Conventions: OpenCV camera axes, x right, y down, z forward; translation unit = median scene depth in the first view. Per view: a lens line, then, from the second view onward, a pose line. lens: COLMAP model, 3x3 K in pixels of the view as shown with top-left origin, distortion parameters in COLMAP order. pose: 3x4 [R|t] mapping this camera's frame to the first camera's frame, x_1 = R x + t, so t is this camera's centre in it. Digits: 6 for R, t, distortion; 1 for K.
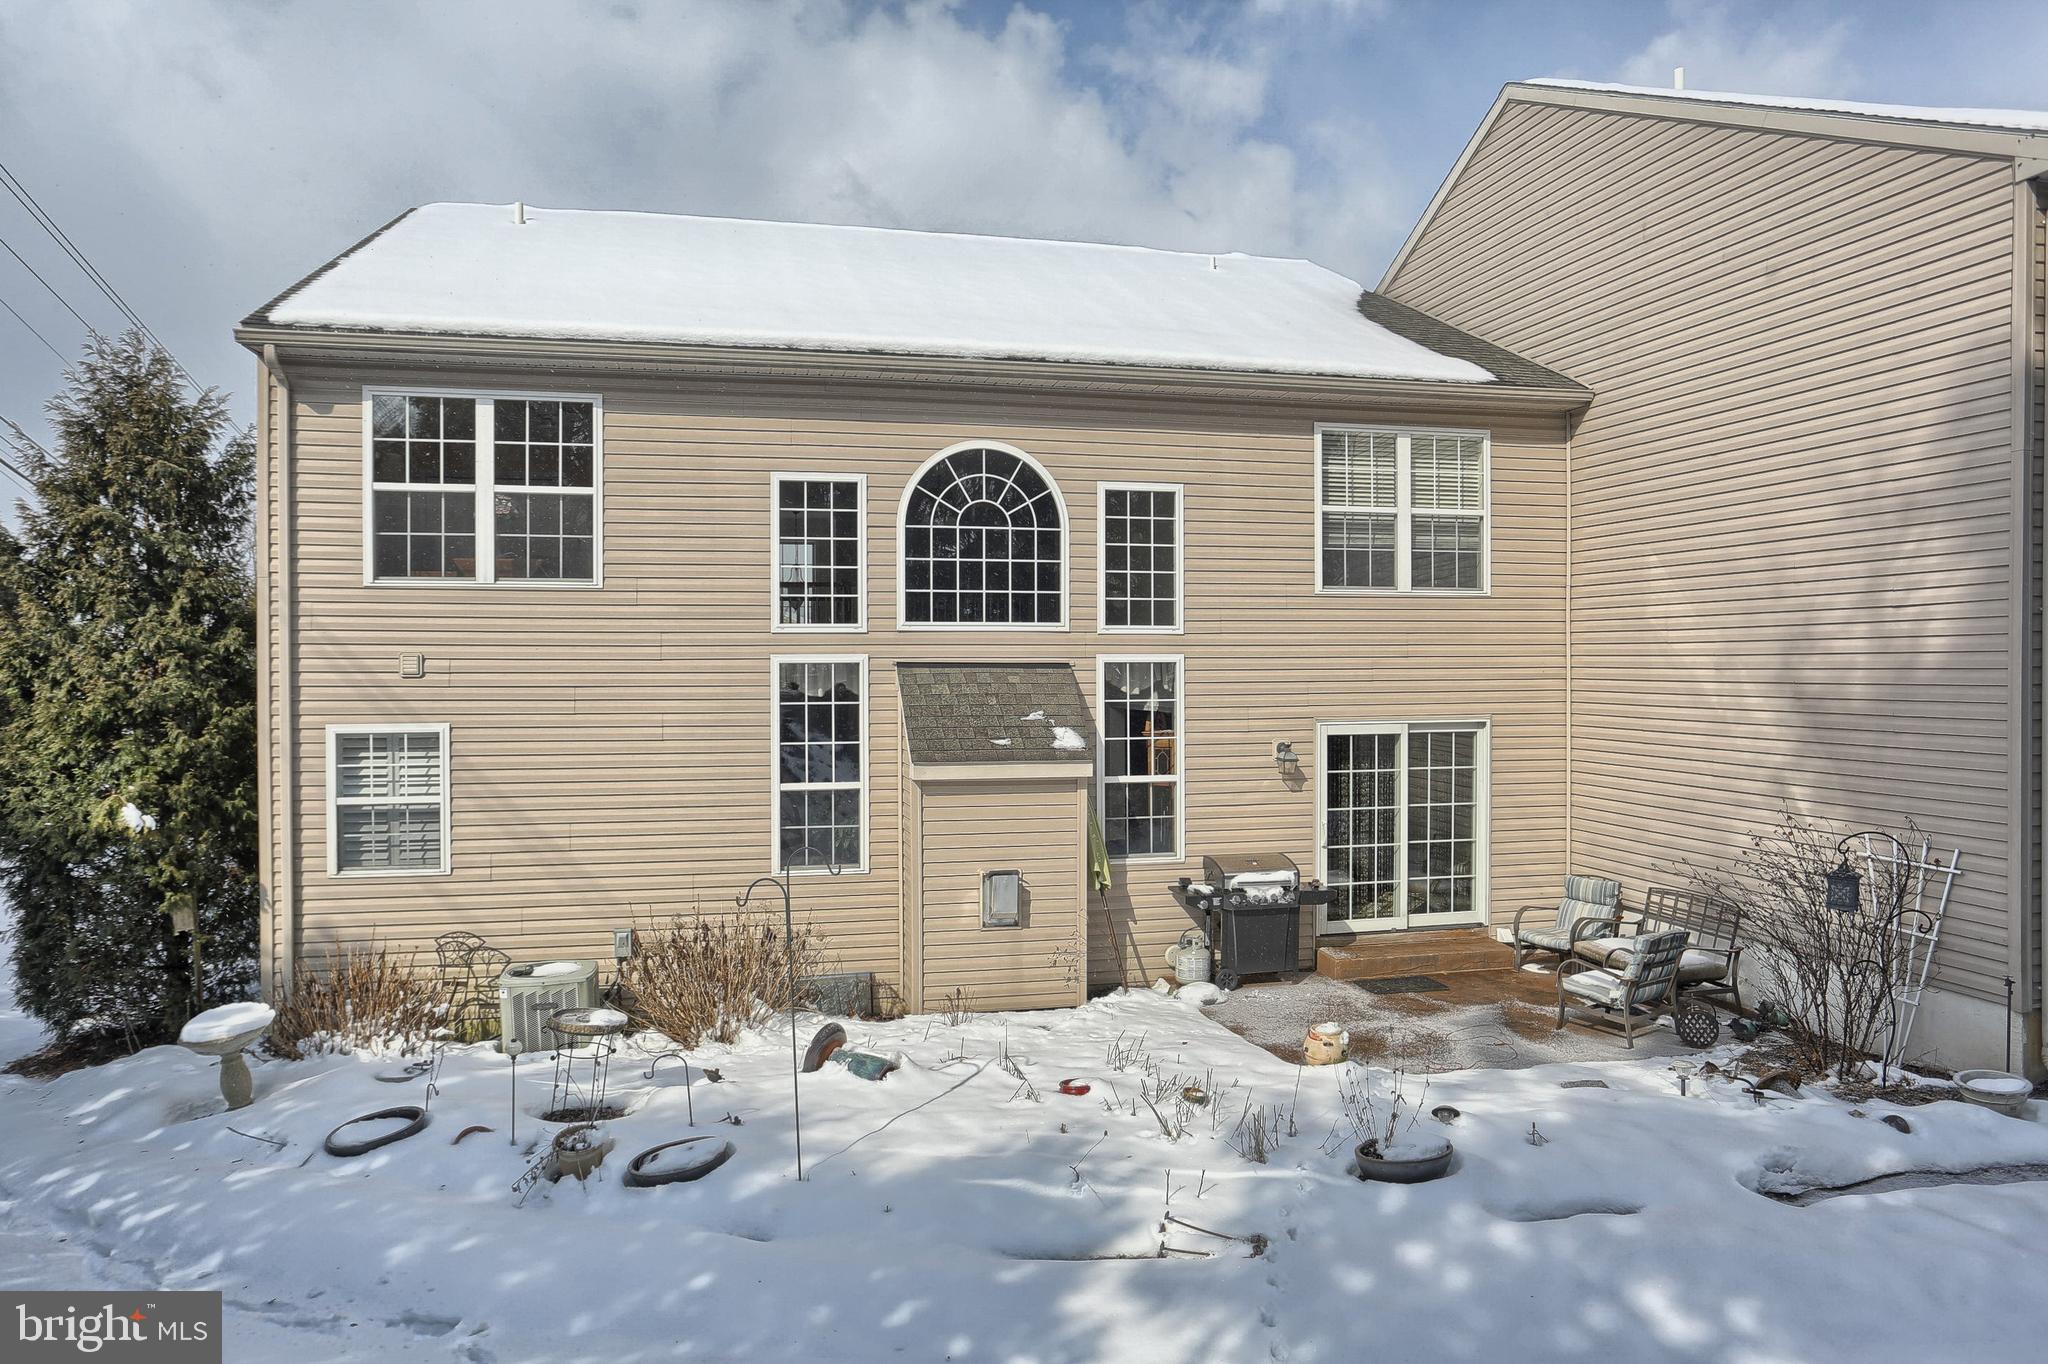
lens RADIAL K [[1395.1, 0, 1024.0], [0, 1395.1, 682.0], [0, 0, 1]] dist [-0.026519, 0.000759]
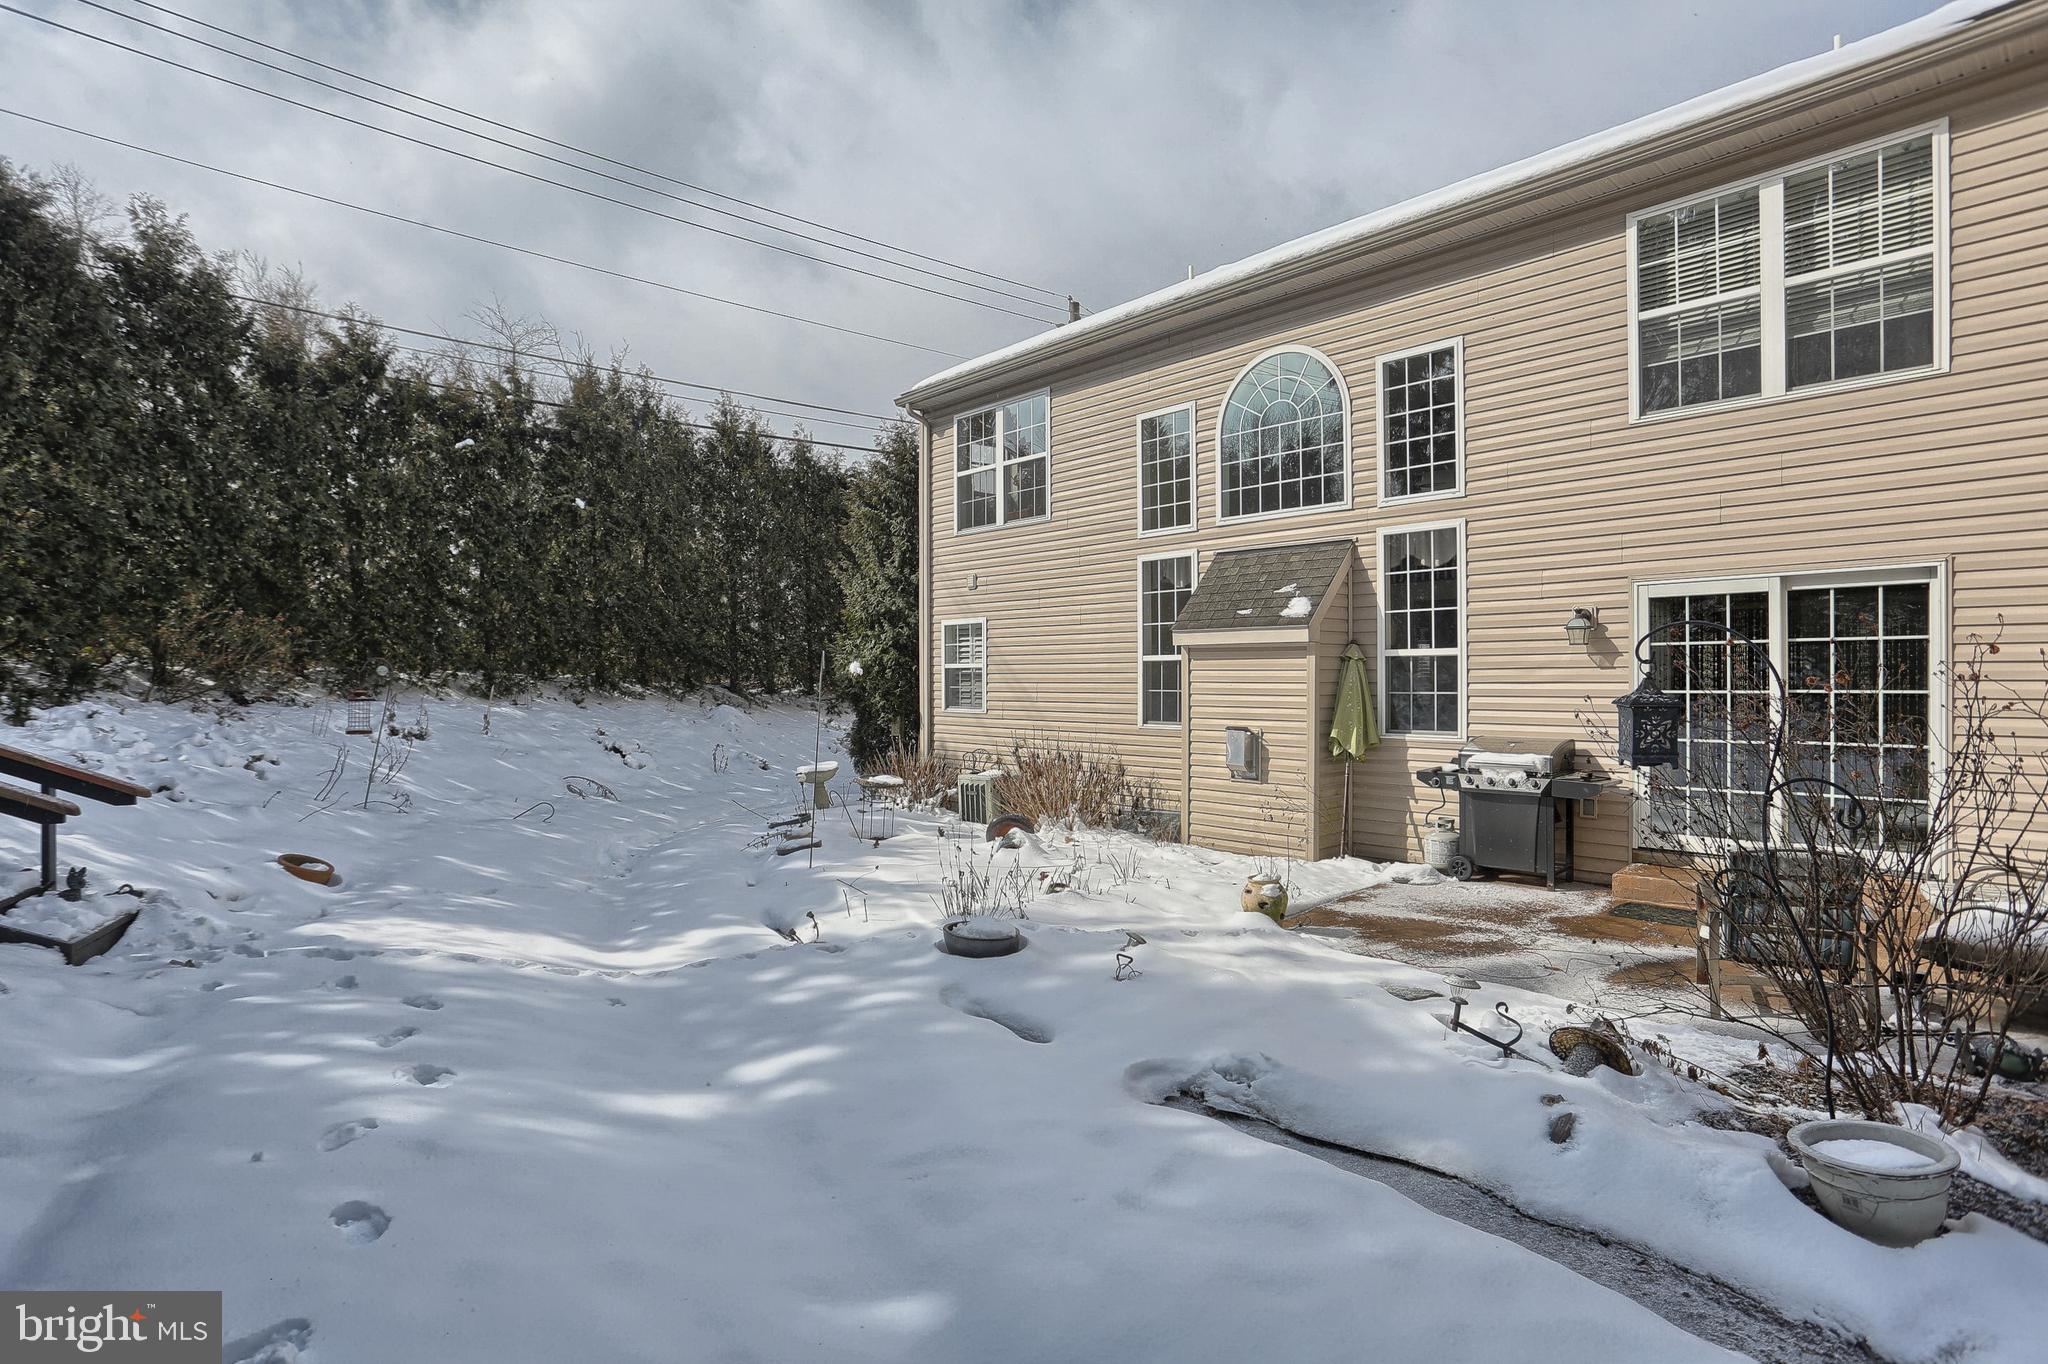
lens RADIAL K [[1100.7, 0, 1024.0], [0, 1100.7, 682.0], [0, 0, 1]] dist [-0.050095, 0.026080]
pose [[0.457147, -0.003127, -0.889386, 0.643349], [-0.014494, 0.999835, -0.010965, 0.104538], [0.889273, 0.017904, 0.457026, 0.421548]]
